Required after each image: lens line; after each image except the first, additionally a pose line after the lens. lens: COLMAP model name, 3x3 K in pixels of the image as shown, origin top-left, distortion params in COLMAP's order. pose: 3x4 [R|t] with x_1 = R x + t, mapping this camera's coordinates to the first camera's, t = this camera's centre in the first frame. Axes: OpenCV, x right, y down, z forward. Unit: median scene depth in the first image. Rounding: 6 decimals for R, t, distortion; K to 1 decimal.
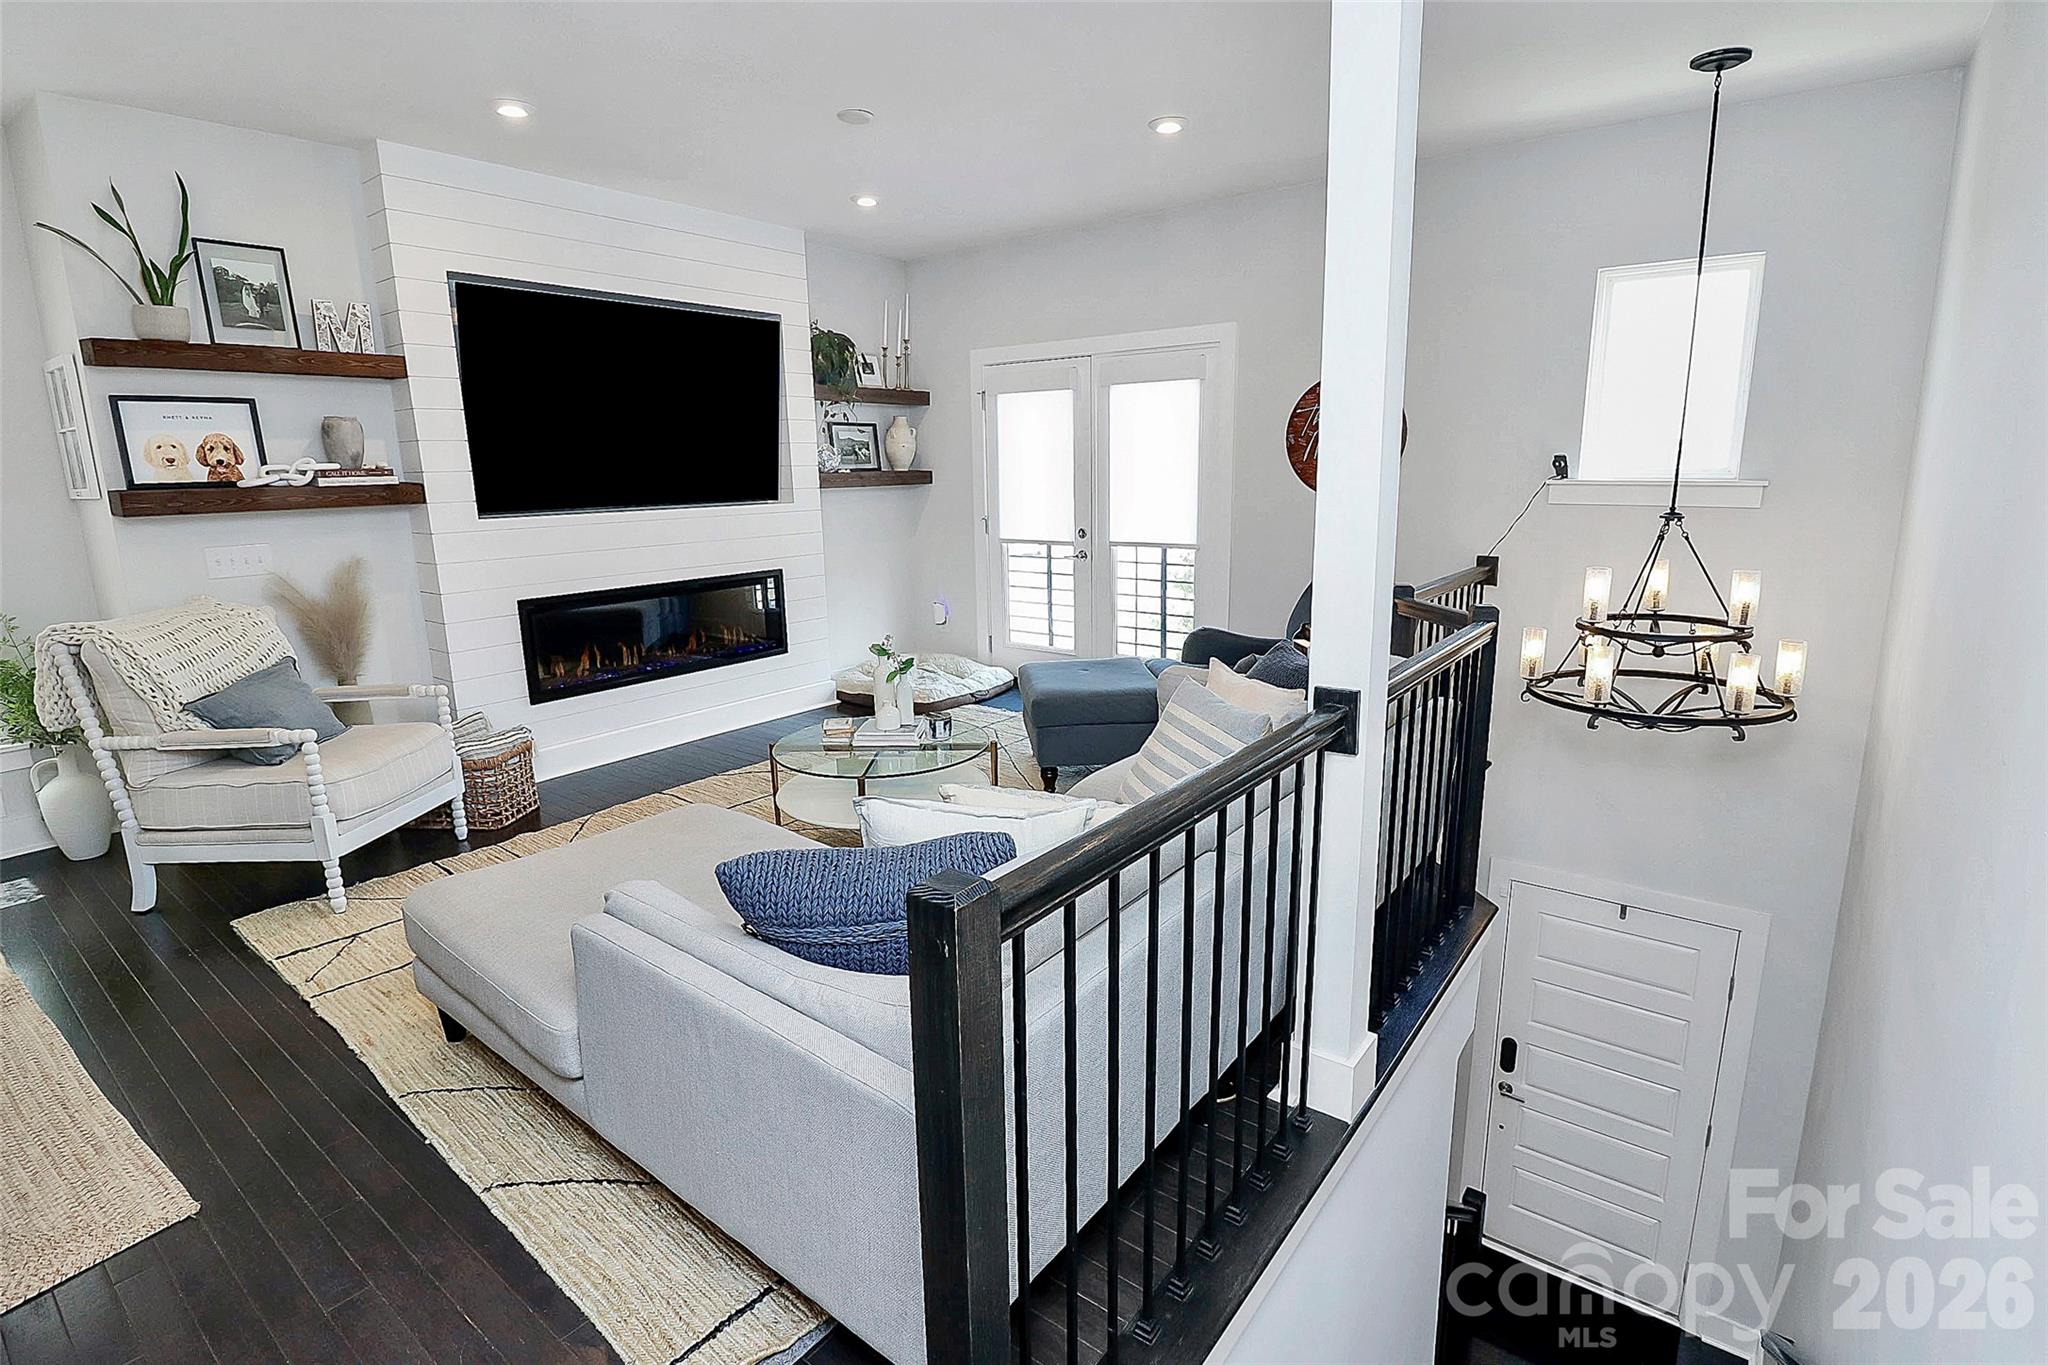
lens RADIAL K [[989.2, 0, 1017.0], [0, 989.2, 644.9], [0, 0, 1]] dist [-0.003683, -0.000915]
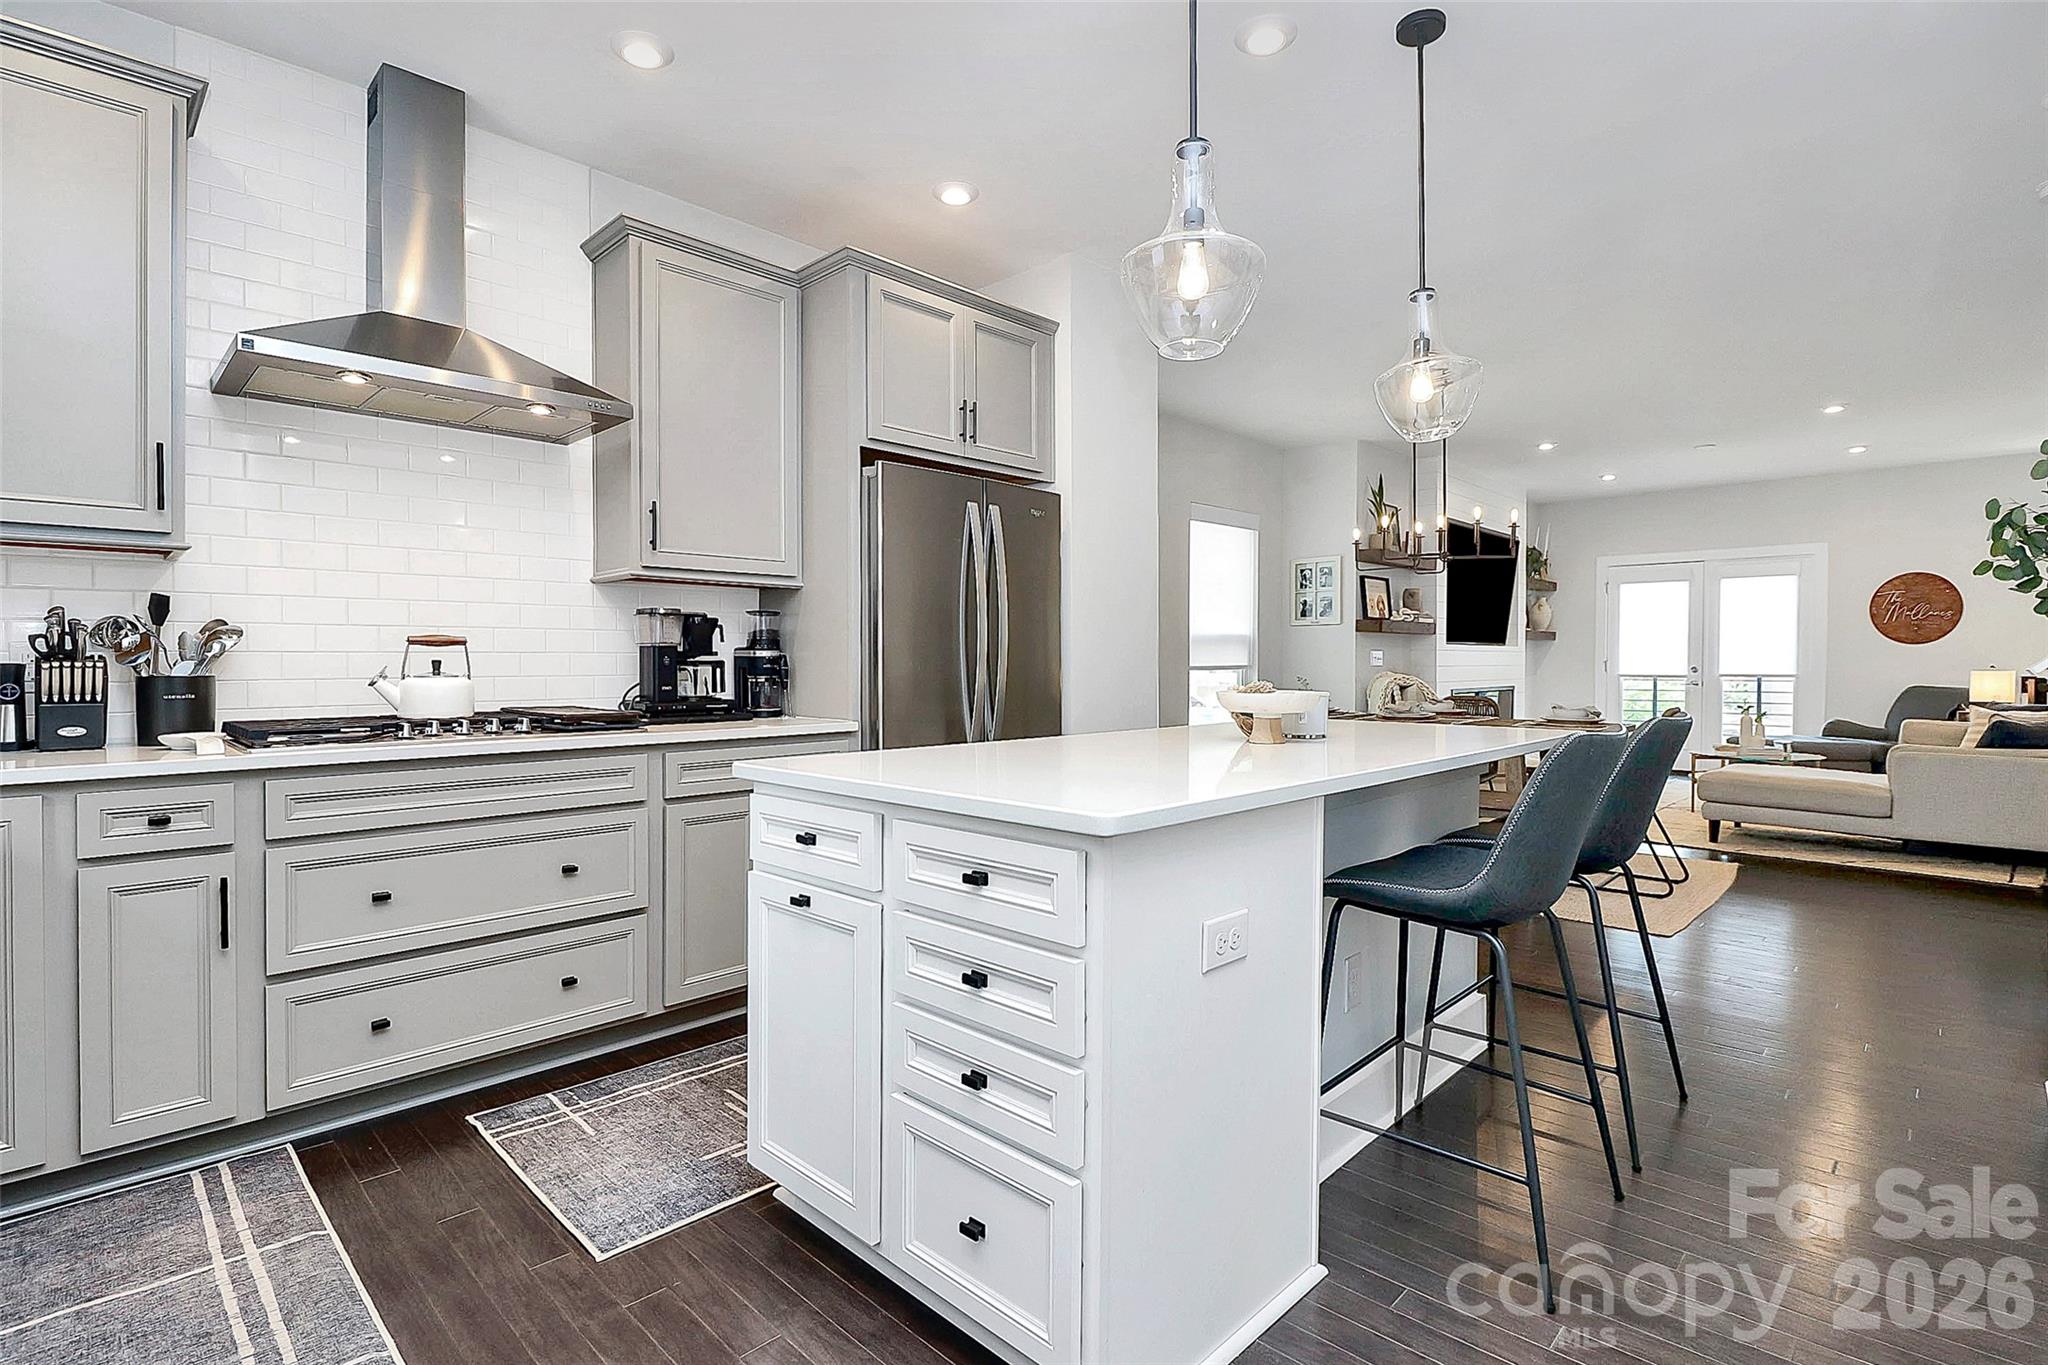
lens RADIAL K [[981.5, 0, 1027.6], [0, 981.5, 669.6], [0, 0, 1]] dist [-0.003337, -0.000493]
pose [[0.993638, 0.016595, -0.111391, -0.854999], [-0.036061, 0.983891, -0.175095, 0.208438], [0.106691, 0.177998, 0.978230, -0.674809]]
